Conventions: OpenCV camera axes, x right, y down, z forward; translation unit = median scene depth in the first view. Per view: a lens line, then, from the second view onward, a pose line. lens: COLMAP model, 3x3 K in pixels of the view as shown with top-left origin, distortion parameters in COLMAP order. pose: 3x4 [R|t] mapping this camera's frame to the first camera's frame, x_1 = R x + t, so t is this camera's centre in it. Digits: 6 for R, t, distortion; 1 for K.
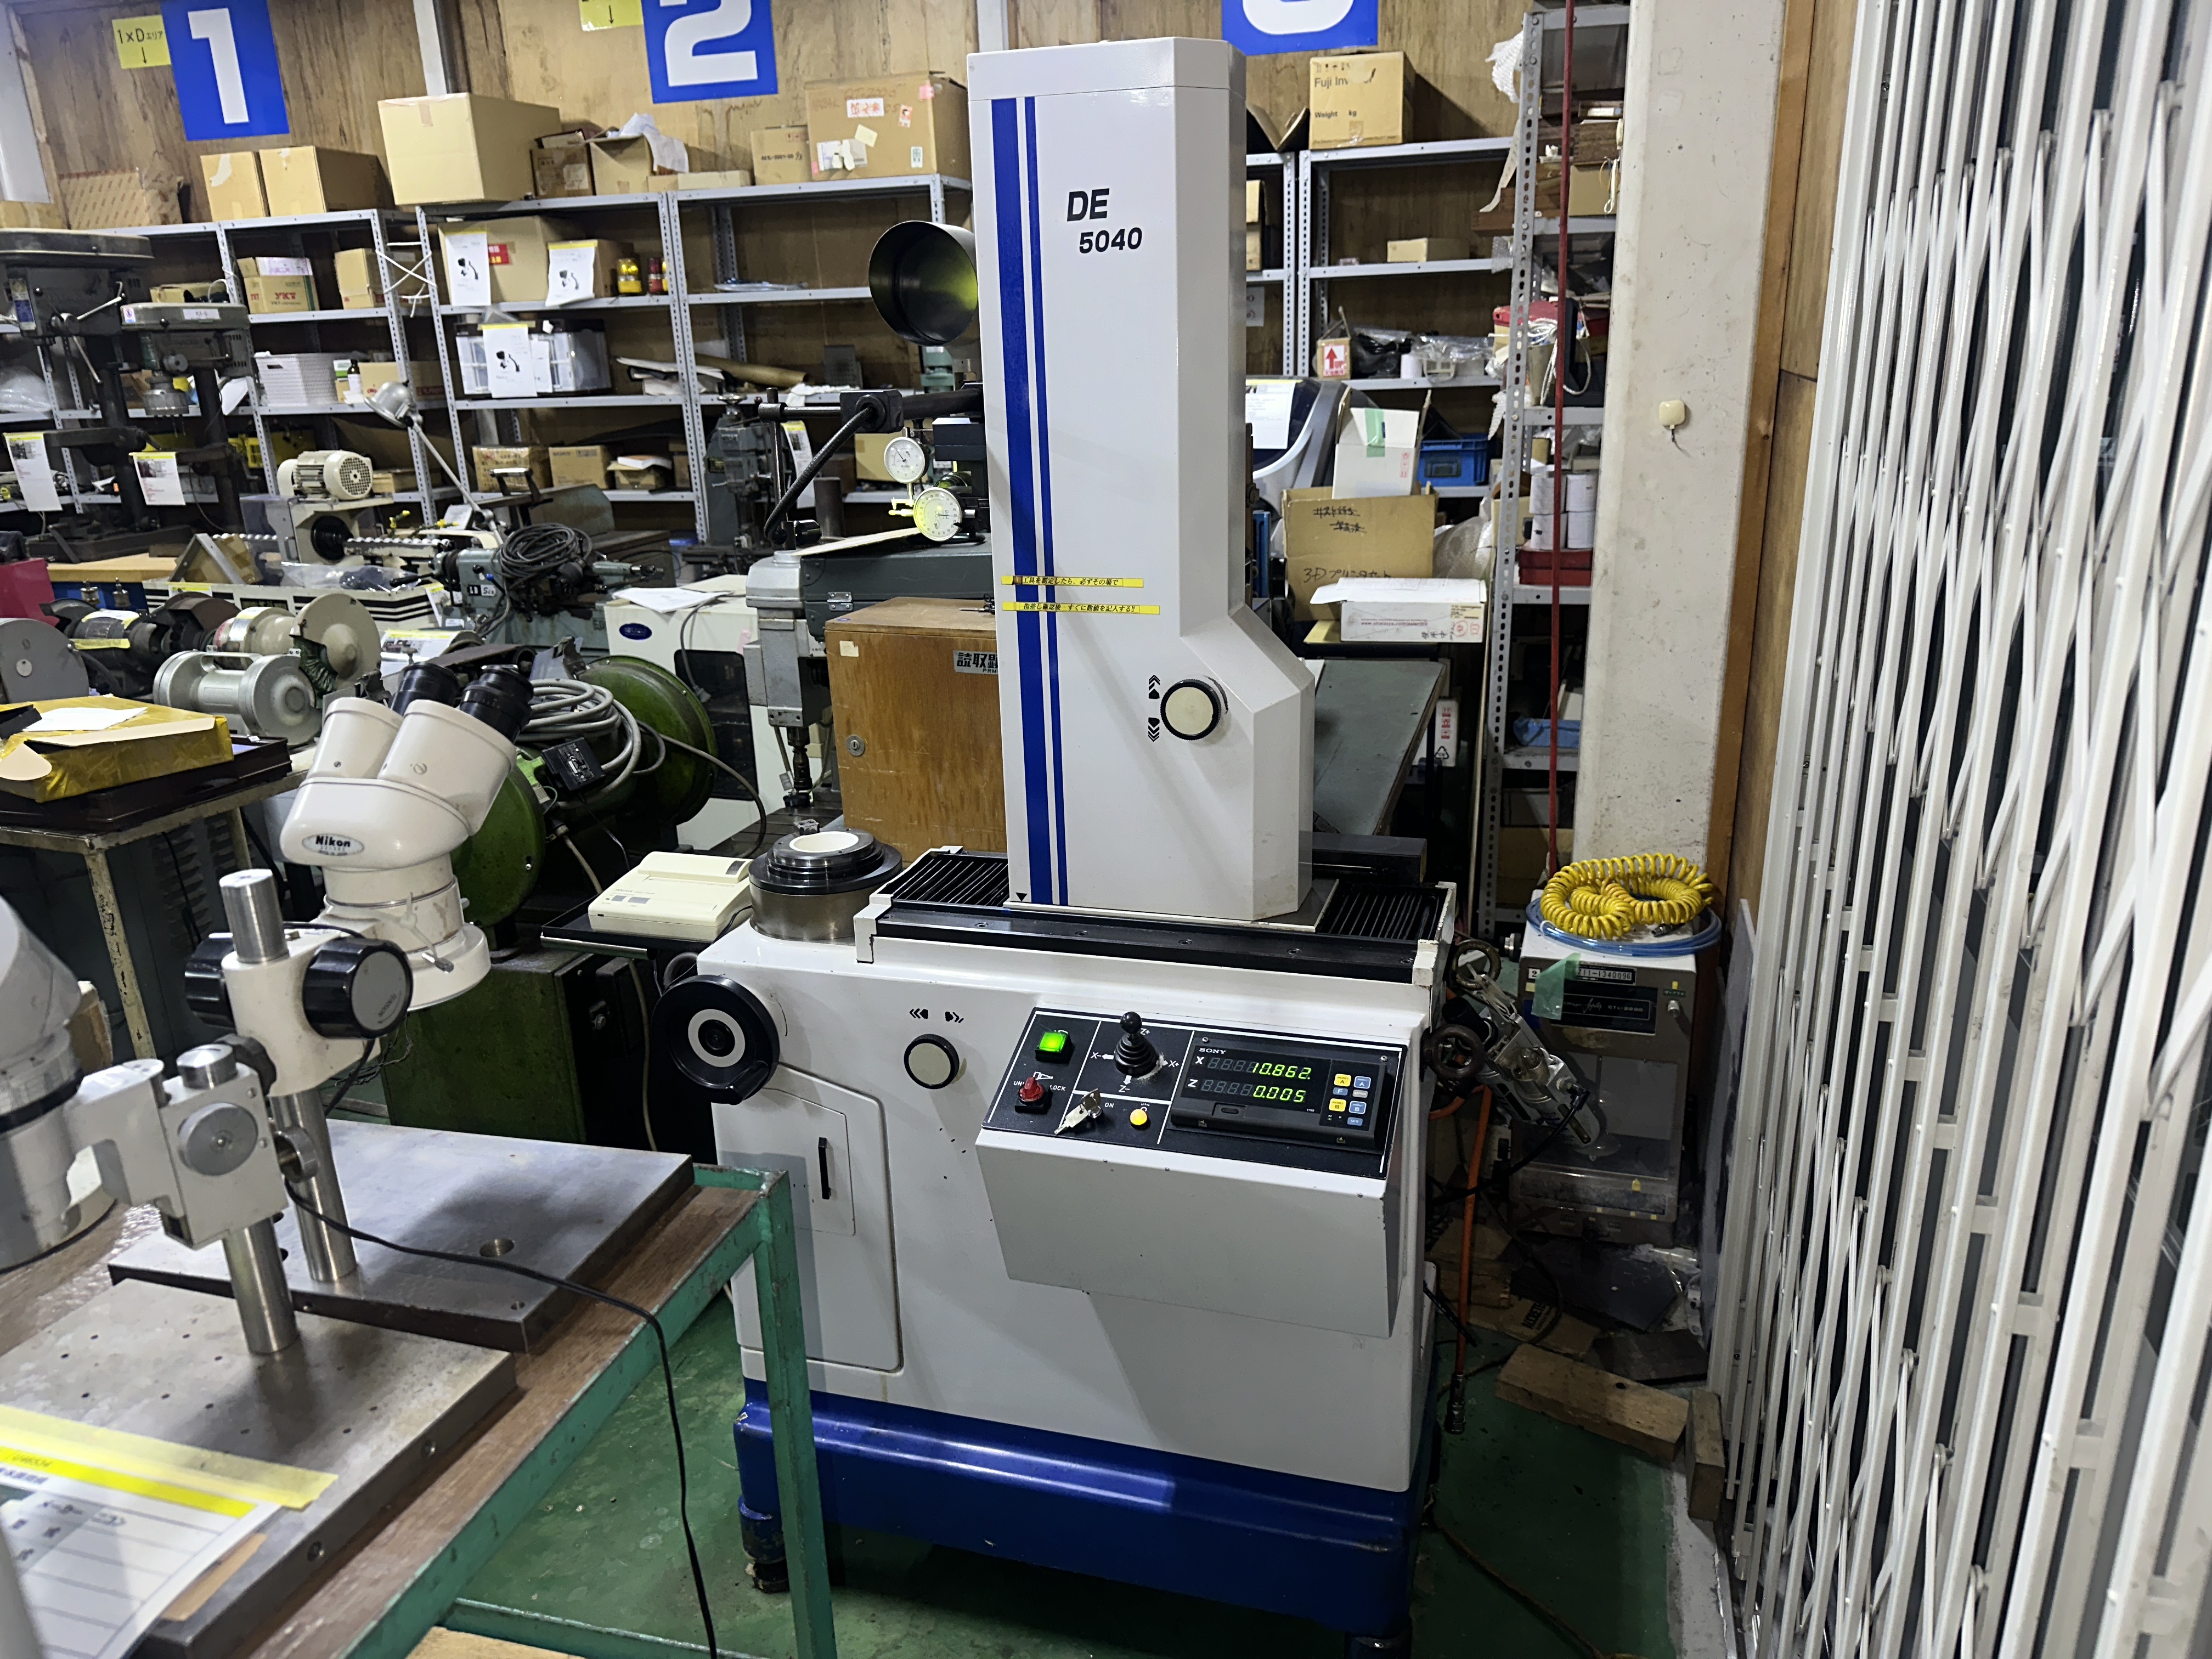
lens RADIAL K [[1544.5, 0, 1106.0], [0, 1544.5, 829.5], [0, 0, 1]] dist [0.207662, -0.414297]
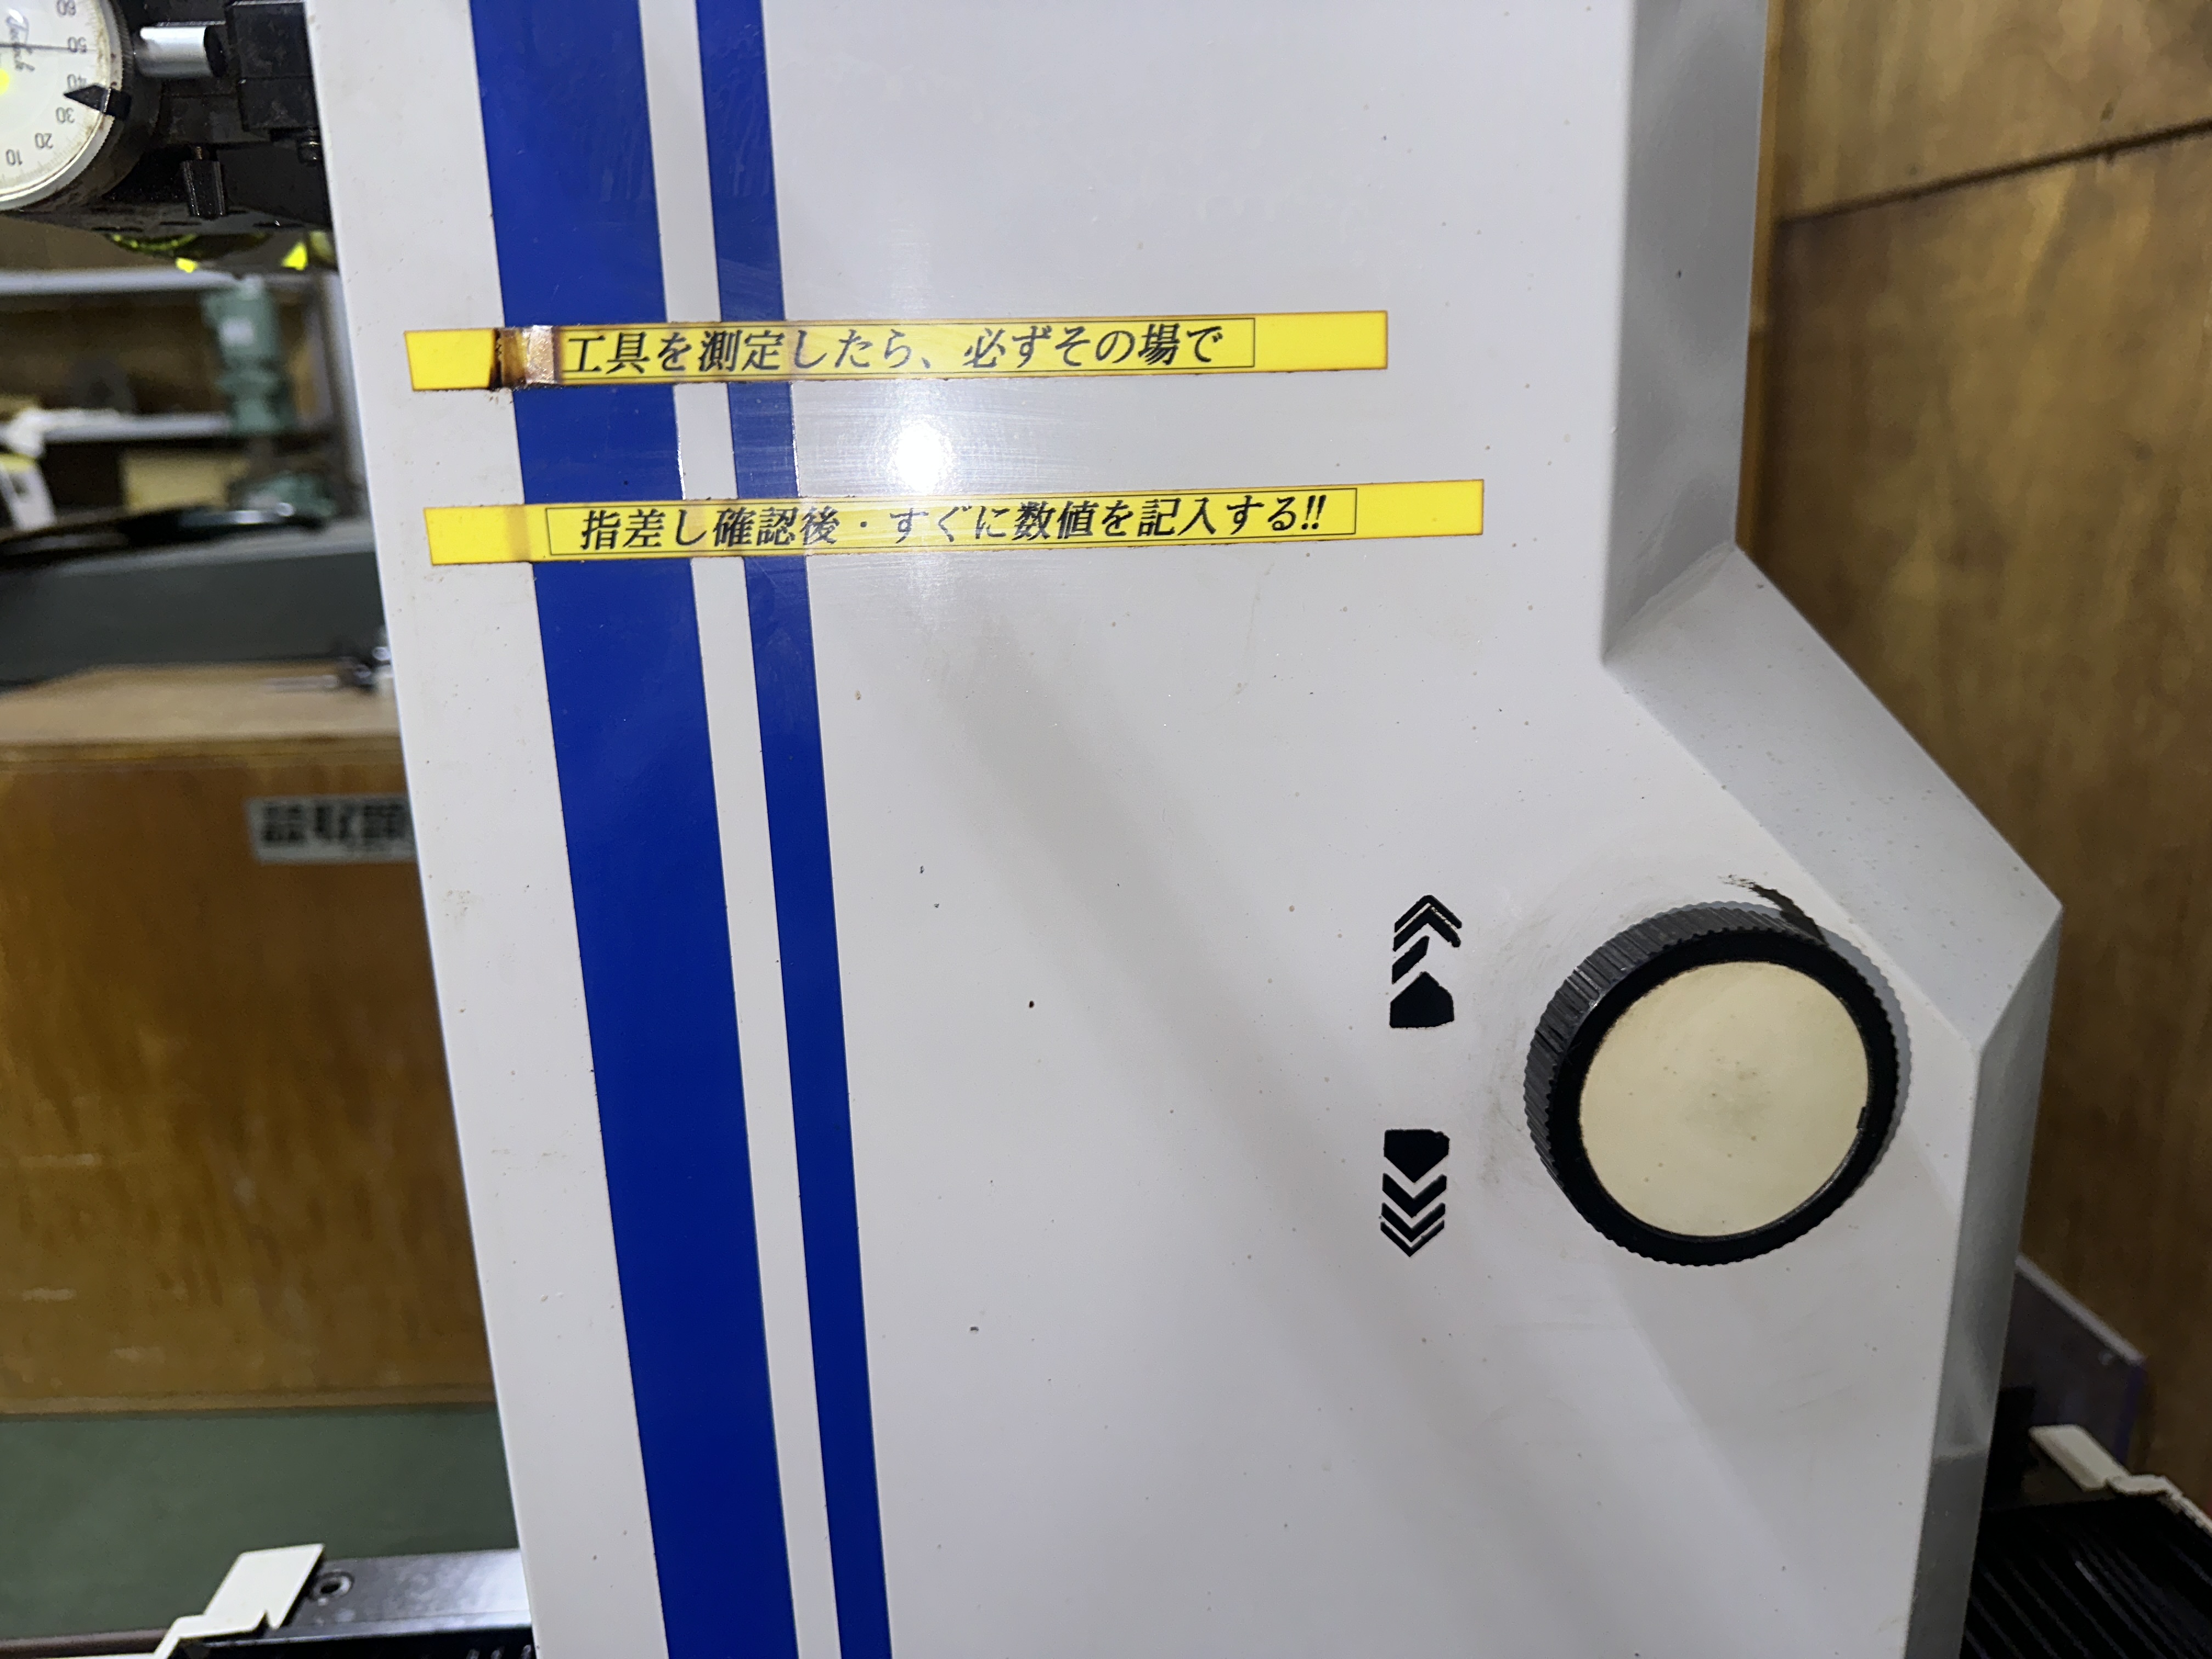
lens RADIAL K [[1602.4, 0, 1131.8], [0, 1602.4, 837.3], [0, 0, 1]] dist [0.000517, -0.033300]
pose [[0.928983, -0.088788, 0.359314, -0.018040], [0.107984, 0.993582, -0.033669, -0.029942], [-0.354019, 0.070079, 0.932609, 0.243659]]
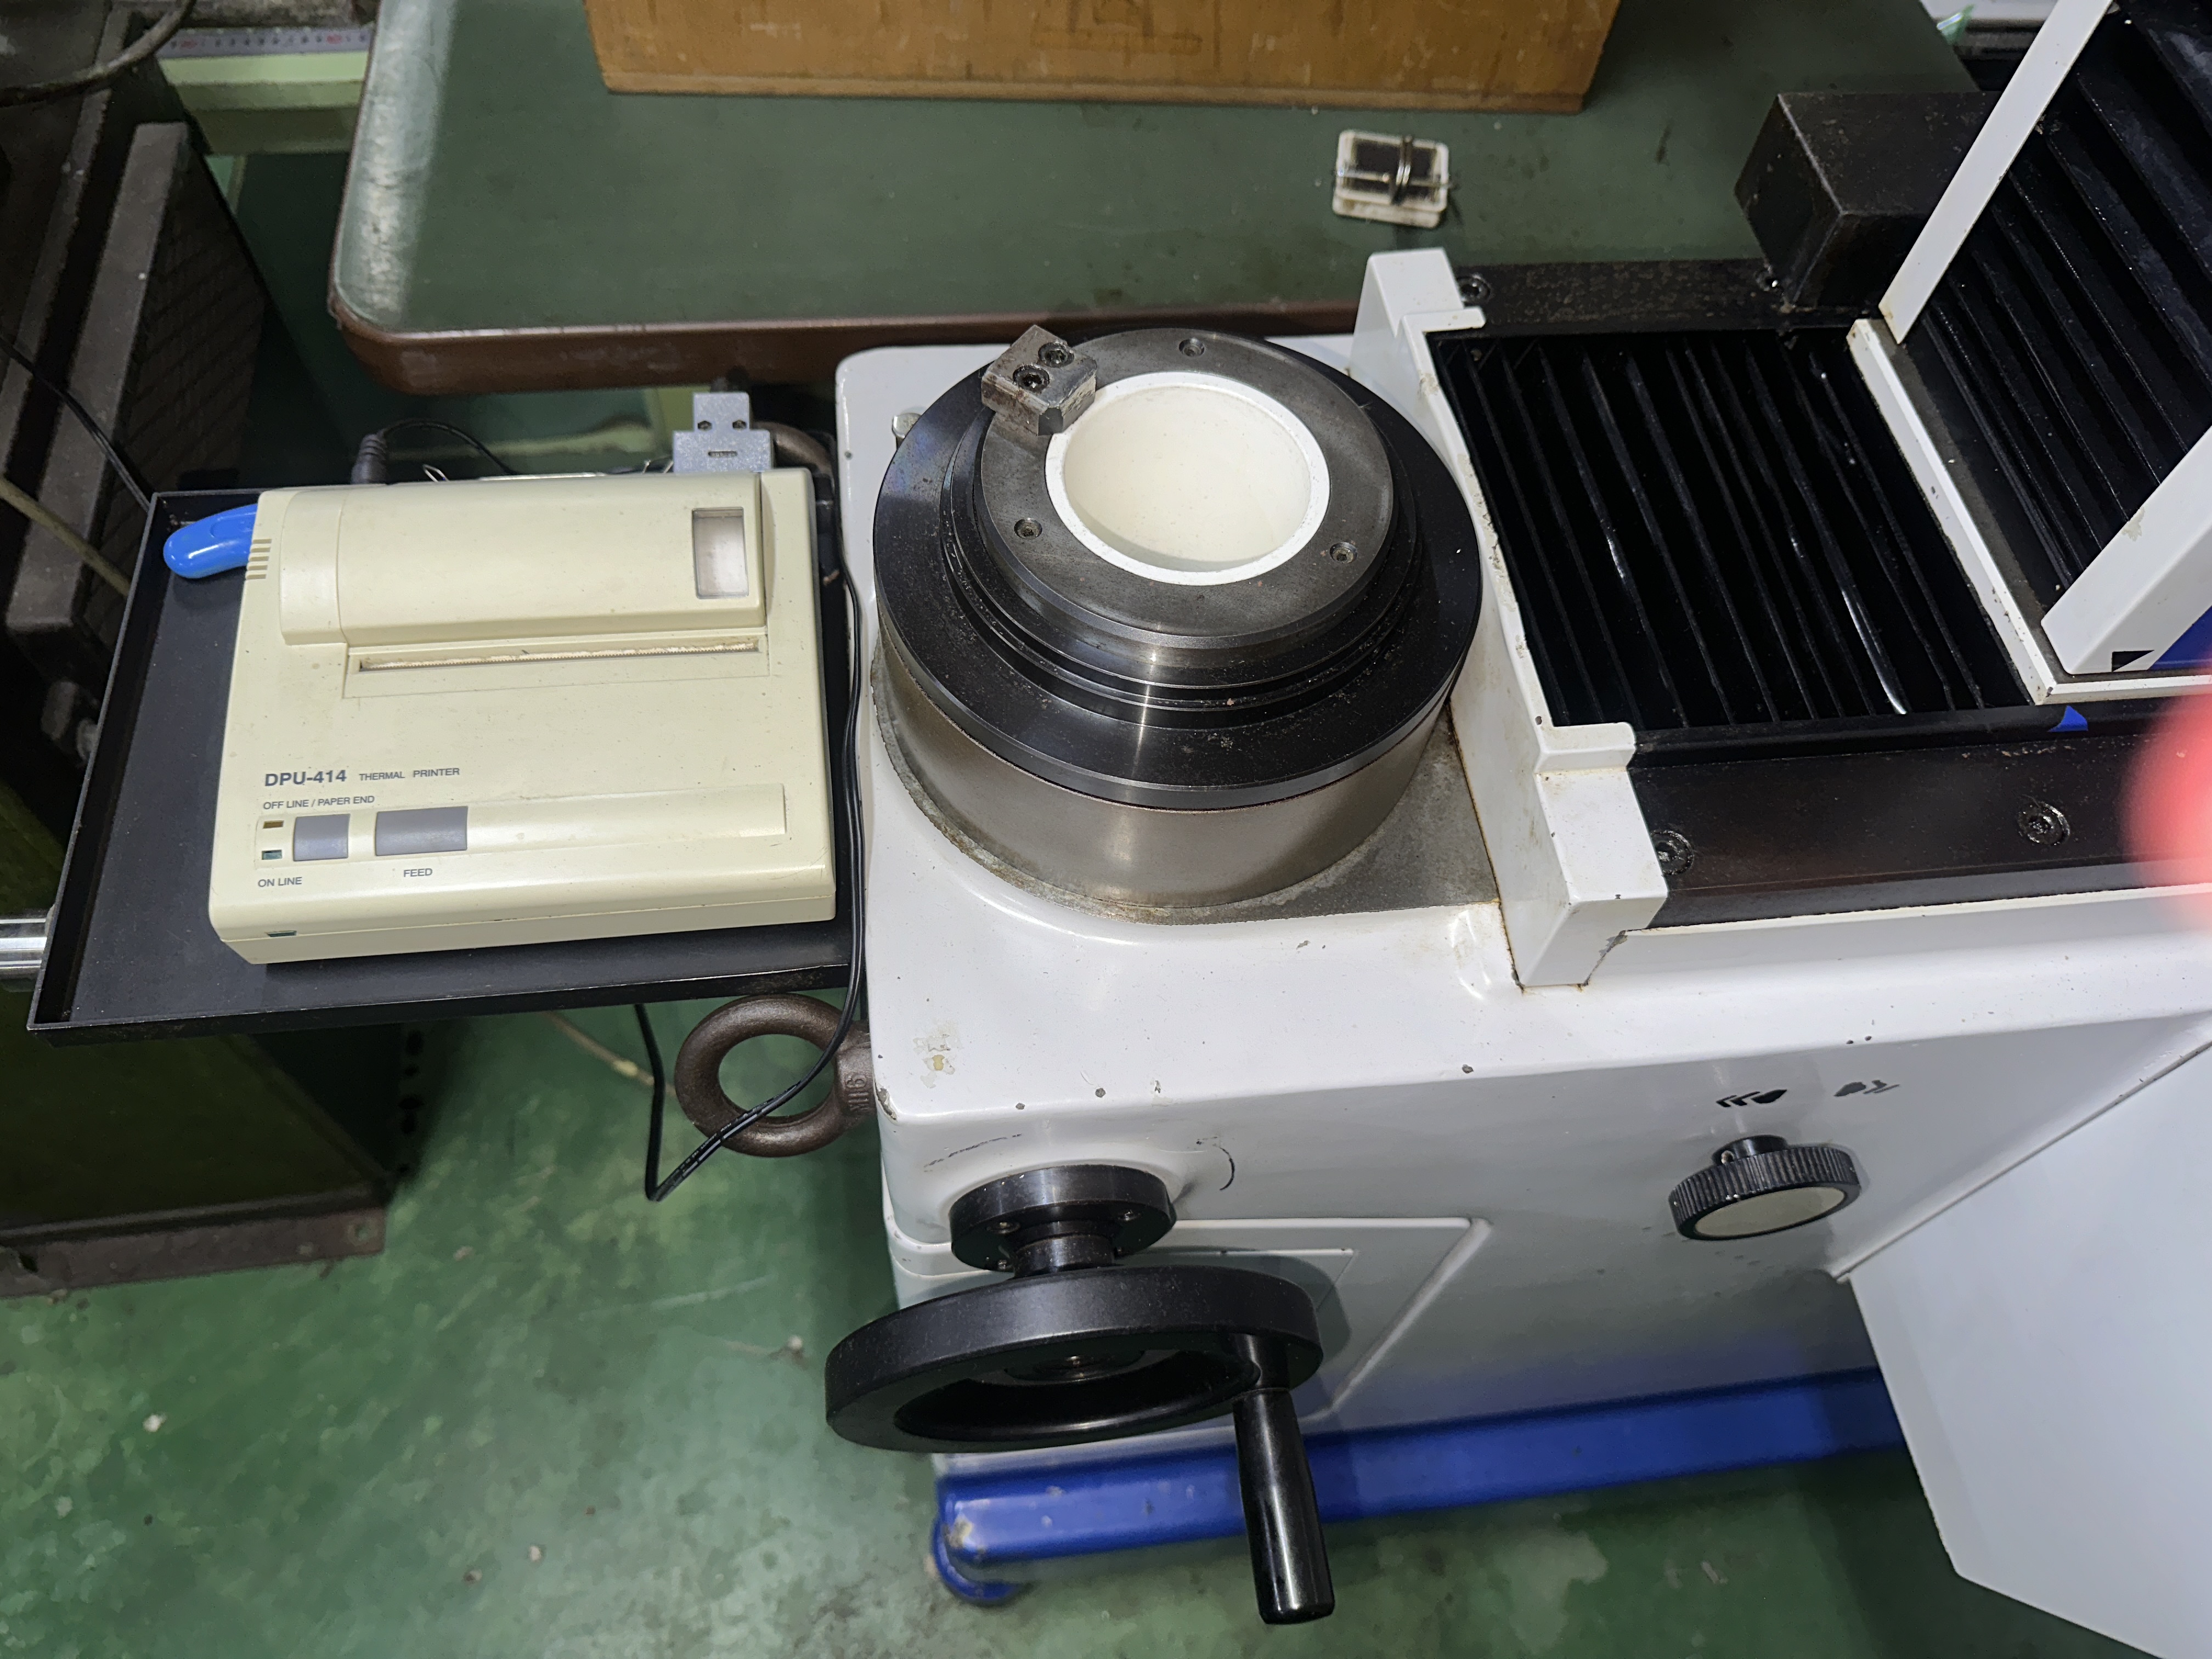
lens RADIAL K [[1588.0, 0, 1127.8], [0, 1588.0, 827.8], [0, 0, 1]] dist [-0.007047, -0.004956]
pose [[0.907055, -0.302385, 0.292941, -0.091519], [0.031027, 0.741922, 0.669768, -0.037197], [-0.419867, -0.598427, 0.682346, 0.269974]]
